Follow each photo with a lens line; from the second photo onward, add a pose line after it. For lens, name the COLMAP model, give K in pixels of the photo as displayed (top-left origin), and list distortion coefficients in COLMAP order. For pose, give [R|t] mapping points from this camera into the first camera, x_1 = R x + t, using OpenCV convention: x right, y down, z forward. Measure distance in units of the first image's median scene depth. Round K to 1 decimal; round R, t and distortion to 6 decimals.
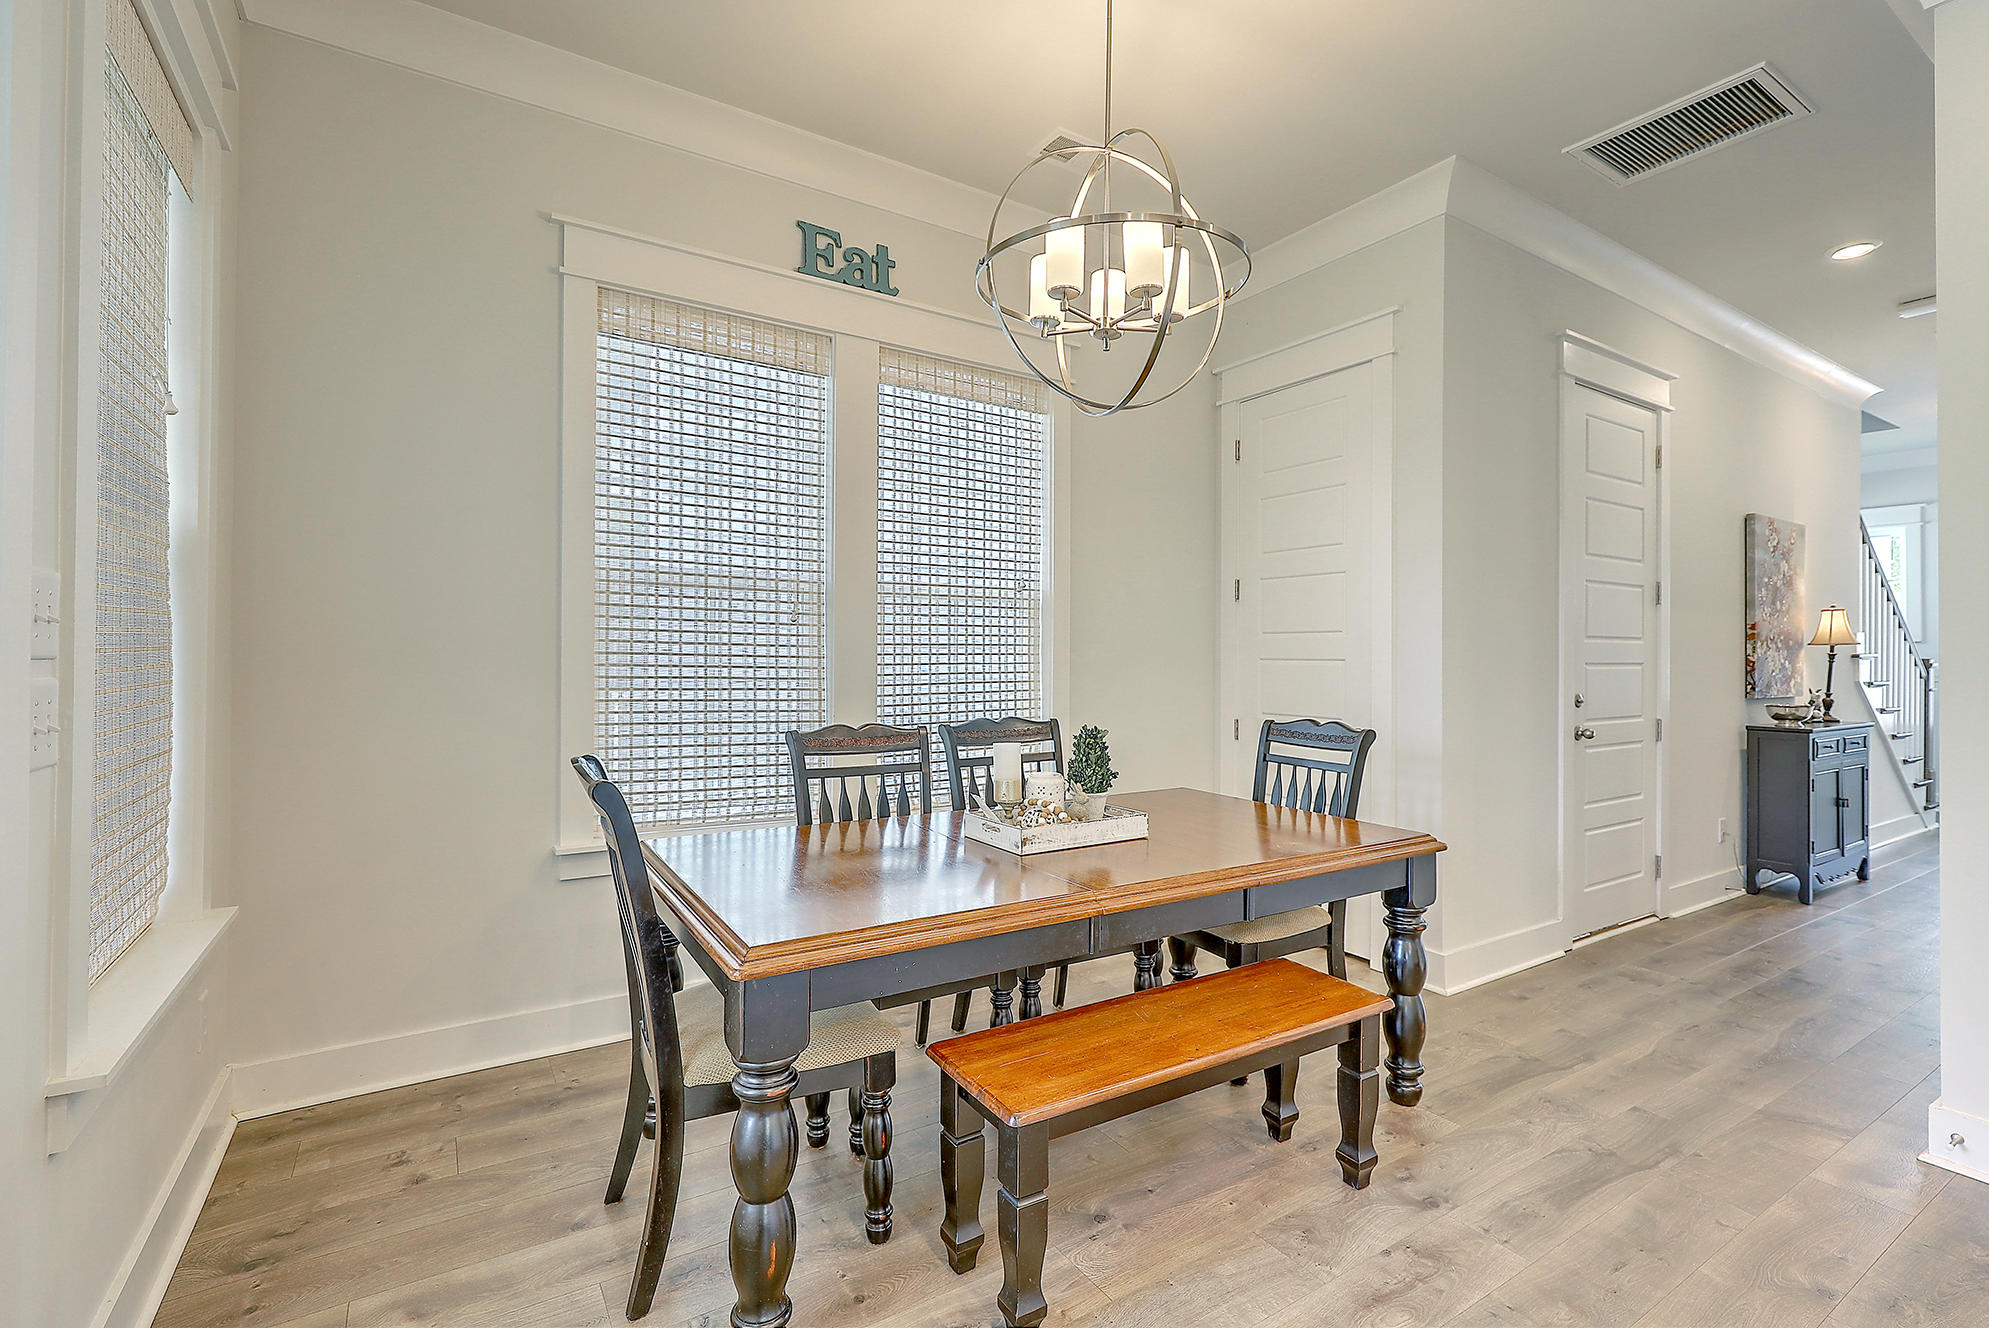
lens RADIAL K [[889.1, 0, 1002.0], [0, 889.1, 663.4], [0, 0, 1]] dist [-0.001581, -0.000123]
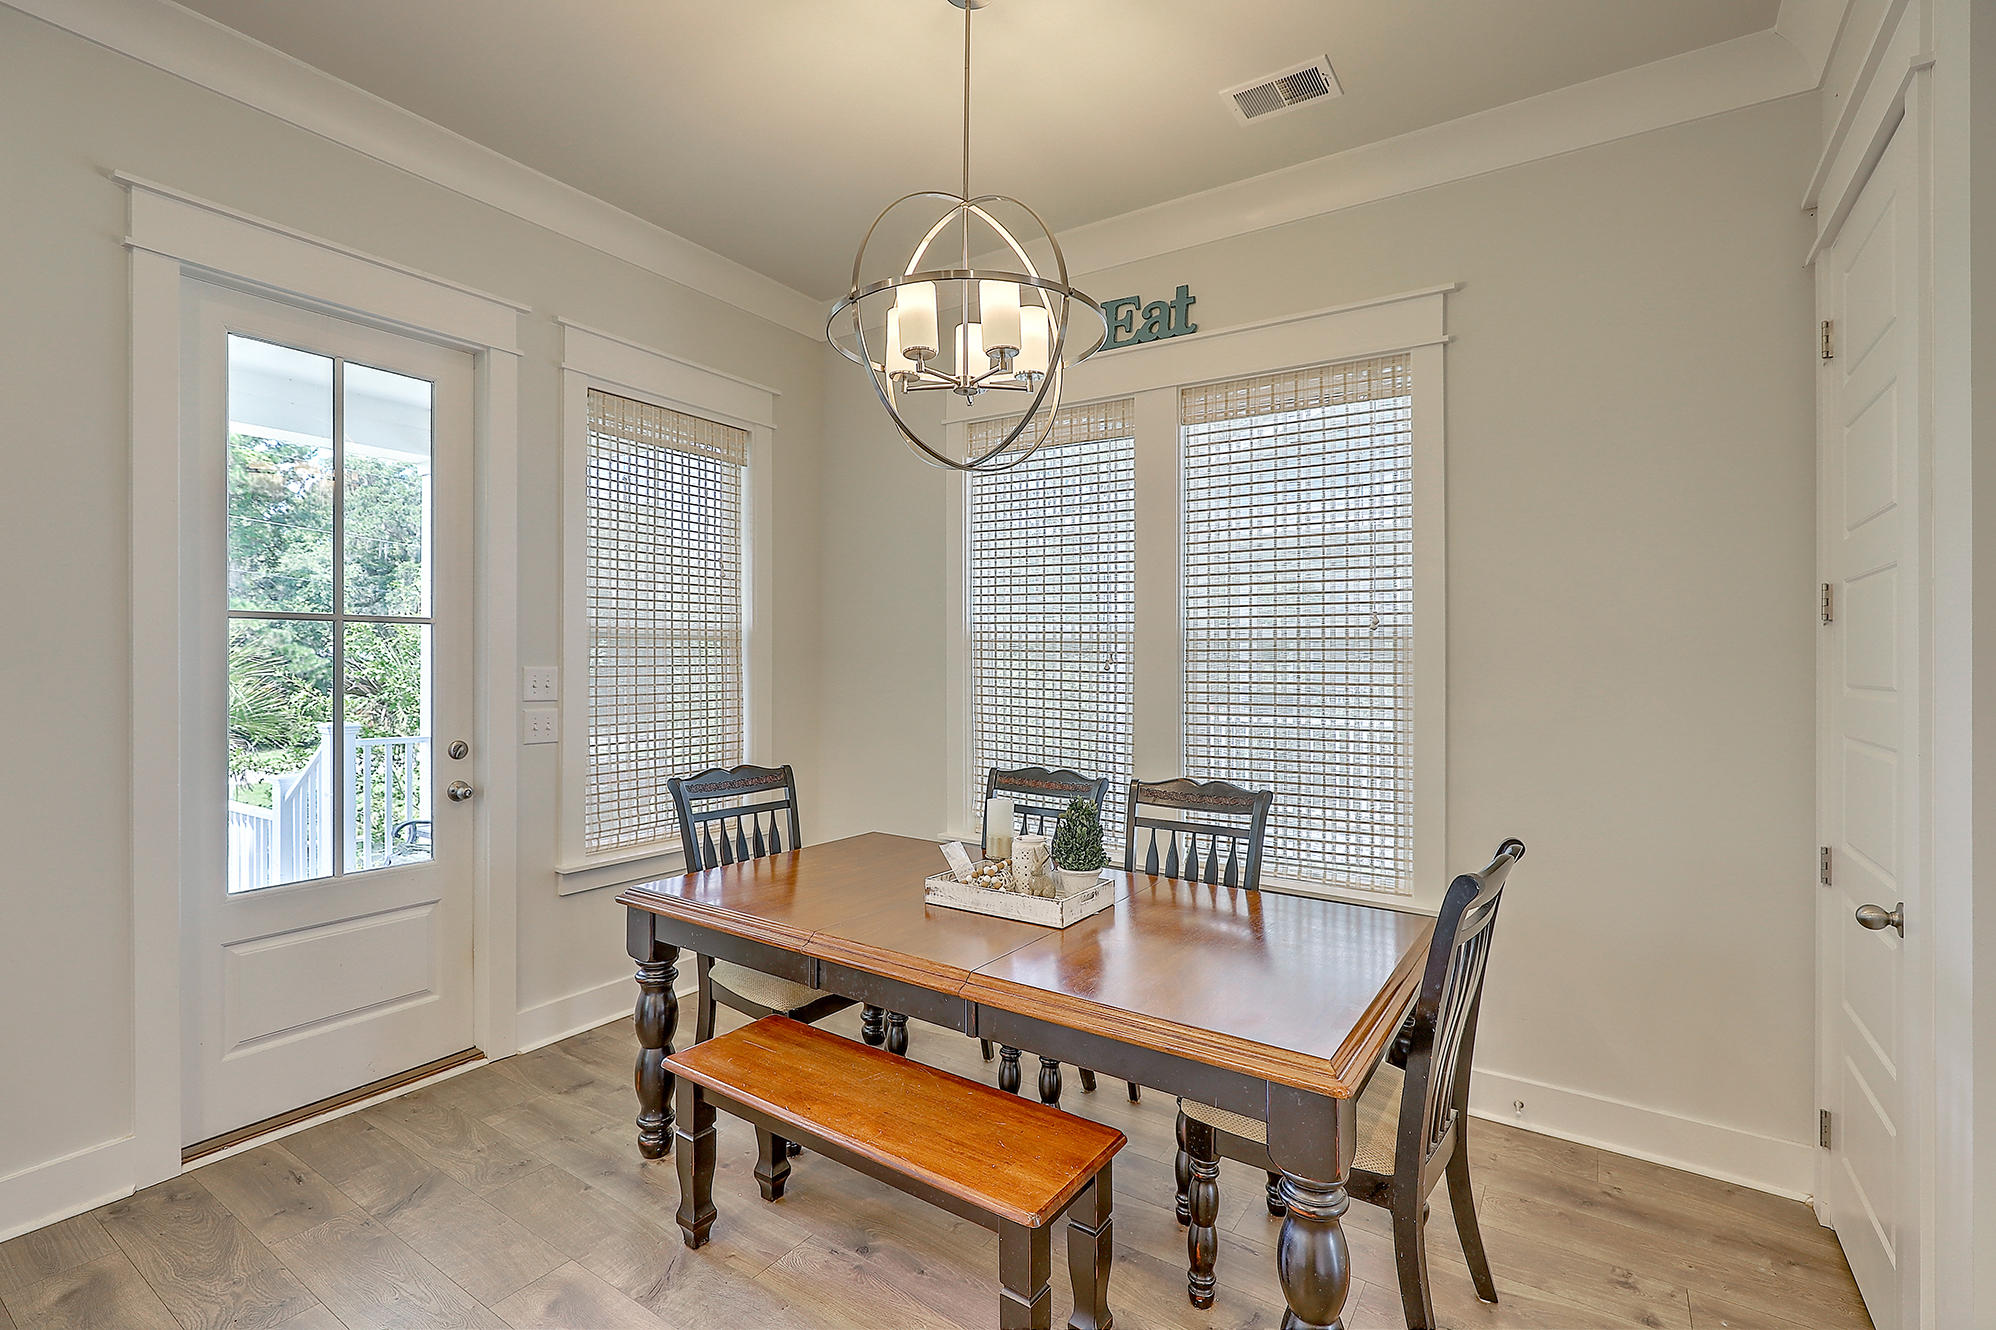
lens RADIAL K [[912.0, 0, 987.4], [0, 912.0, 643.8], [0, 0, 1]] dist [-0.000861, -0.000047]
pose [[0.400068, -0.018482, -0.916299, 0.788646], [-0.015093, 0.999528, -0.026750, -0.049397], [0.916361, 0.024531, 0.399601, 0.461045]]
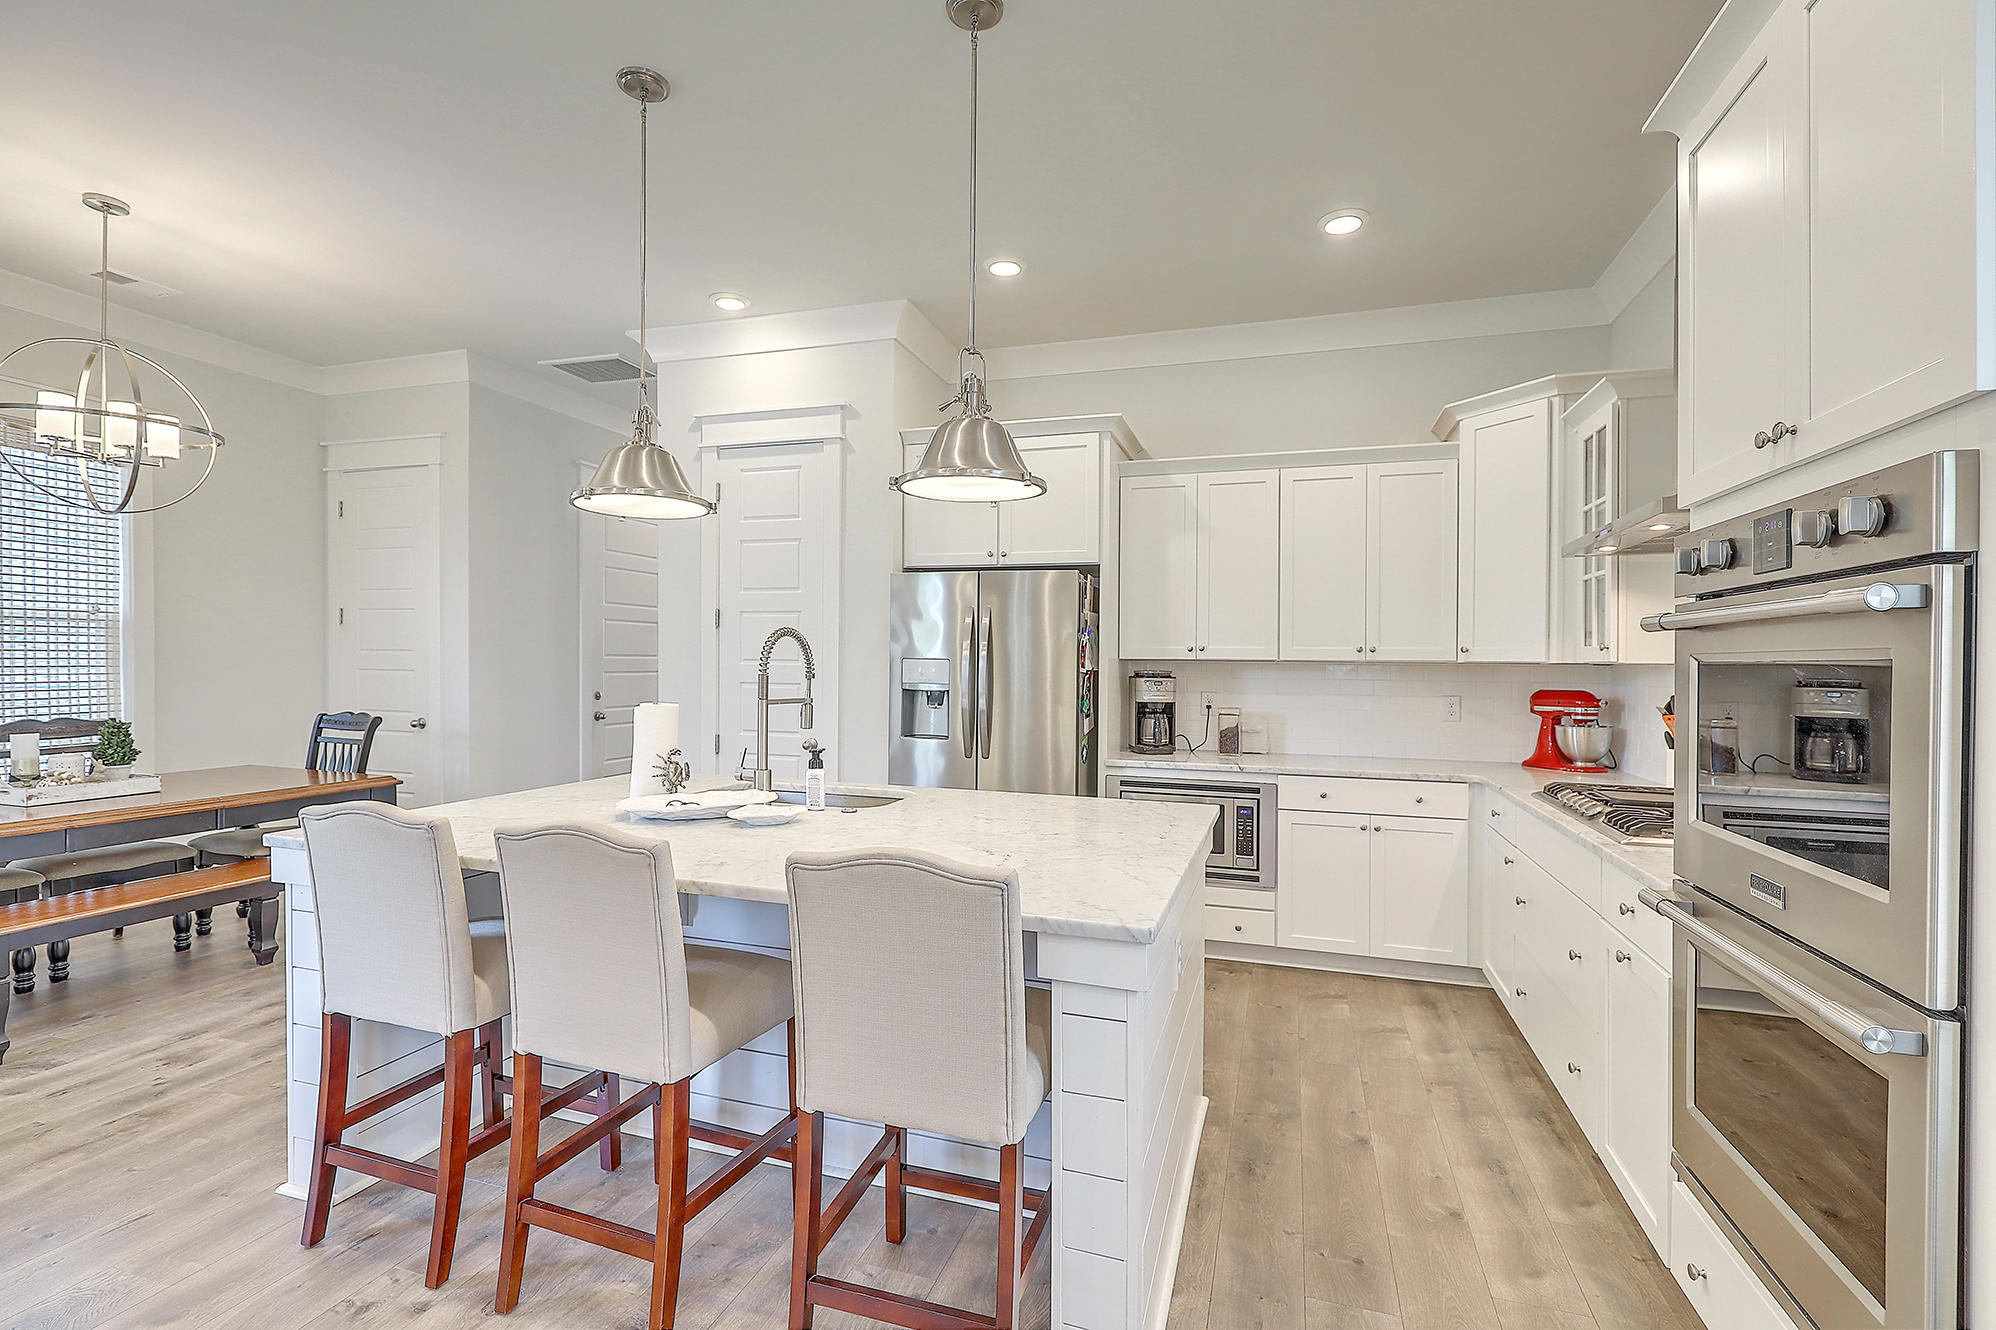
lens RADIAL K [[889.1, 0, 1004.1], [0, 889.1, 689.5], [0, 0, 1]] dist [-0.000933, -0.000074]
pose [[0.773938, -0.013881, 0.633109, 0.259876], [-0.006308, 0.999541, 0.029626, -0.026231], [-0.633230, -0.026922, 0.773496, -0.880697]]
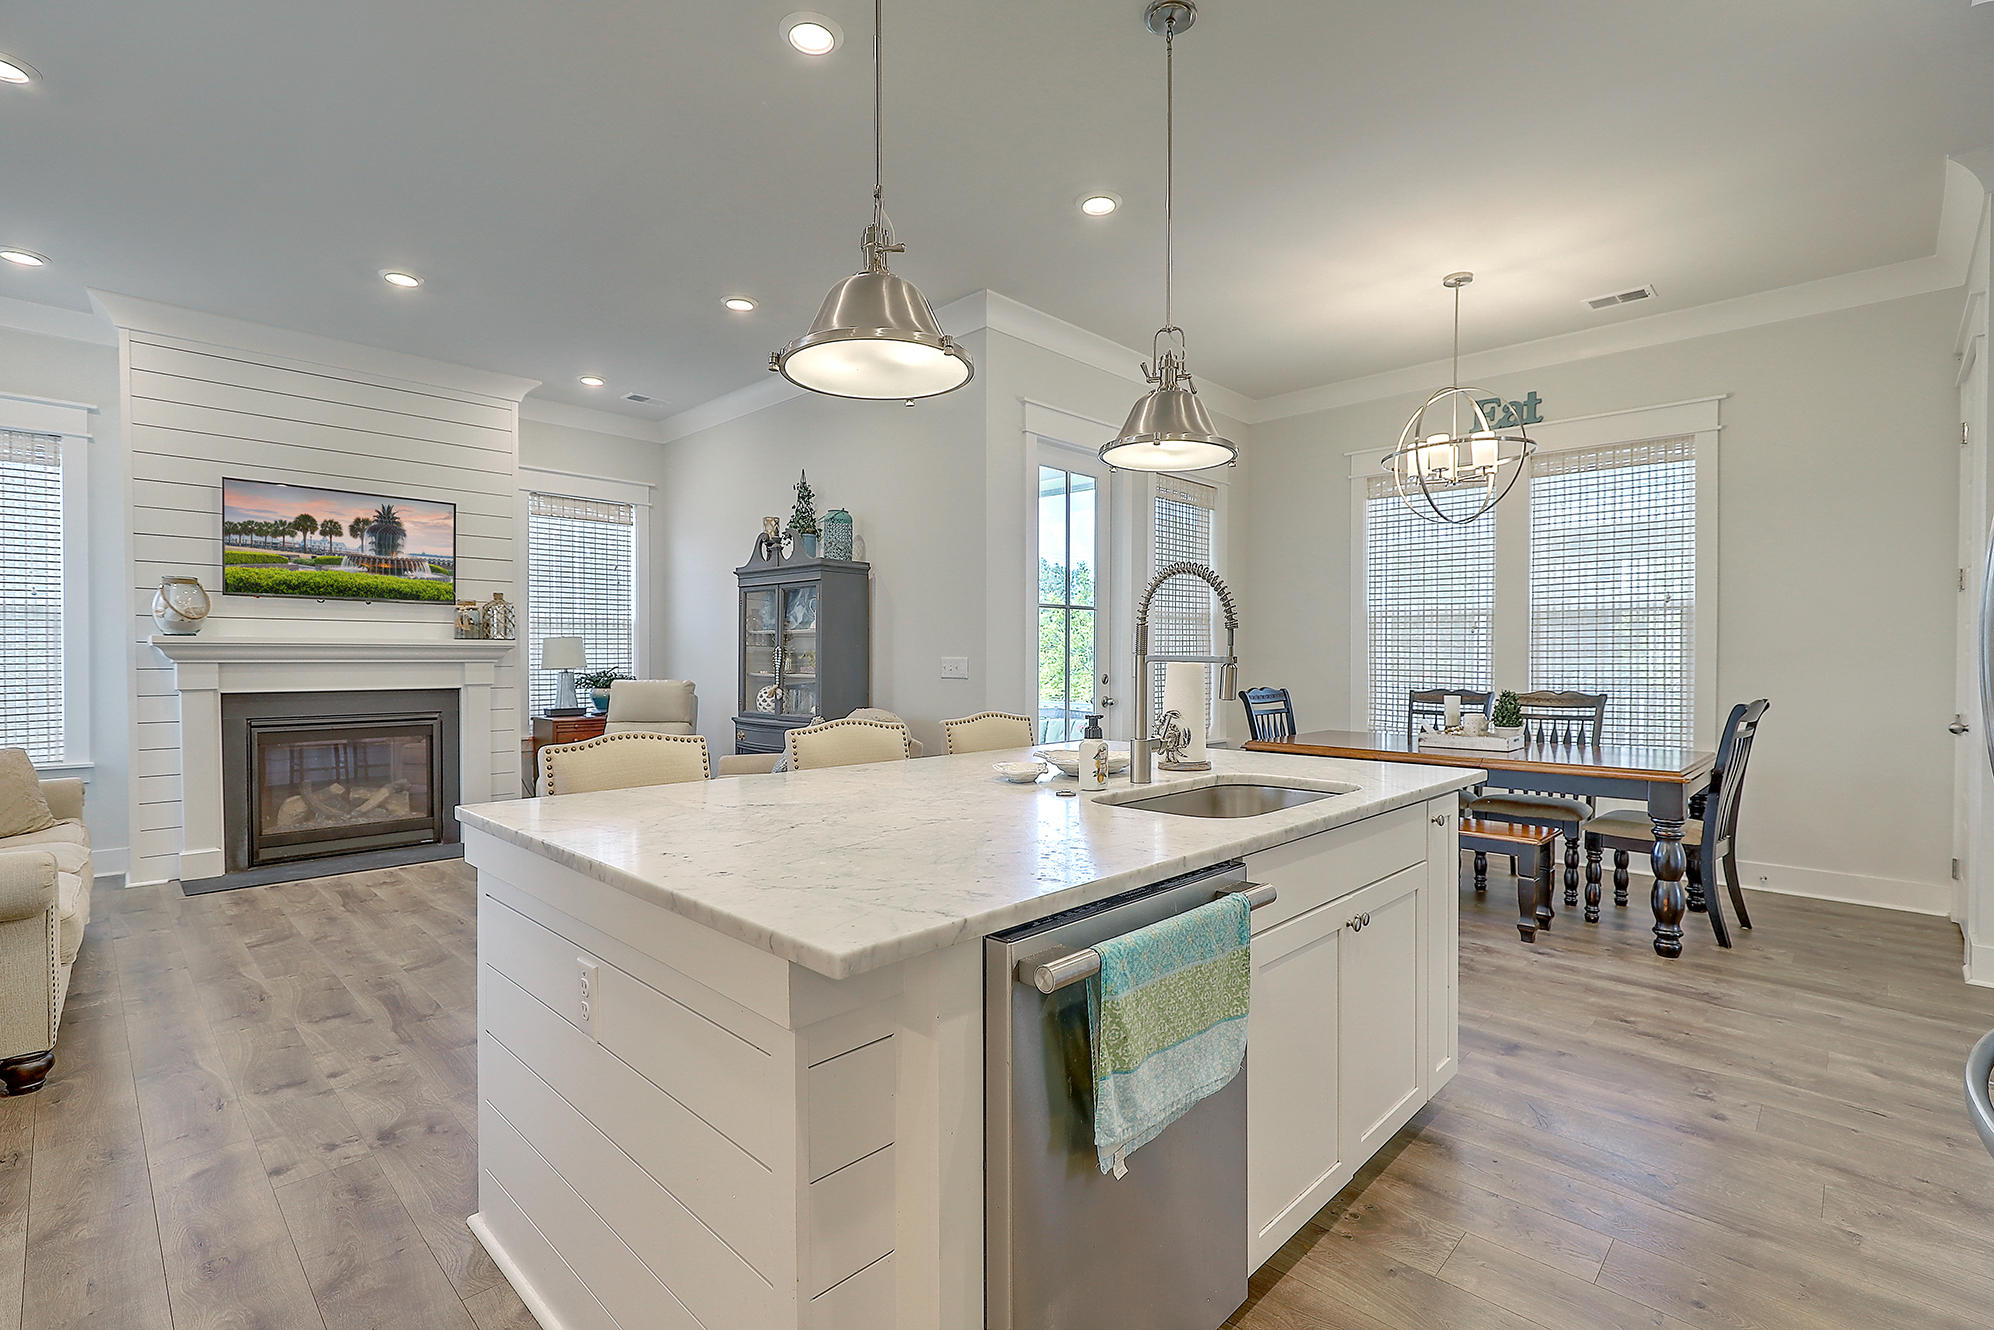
lens RADIAL K [[891.3, 0, 1004.6], [0, 891.3, 664.4], [0, 0, 1]] dist [-0.001581, -0.000123]
pose [[0.233969, 0.004635, -0.972233, 1.350142], [-0.006242, 0.999975, 0.003265, 0.018755], [0.972224, 0.005305, 0.233992, -0.322787]]
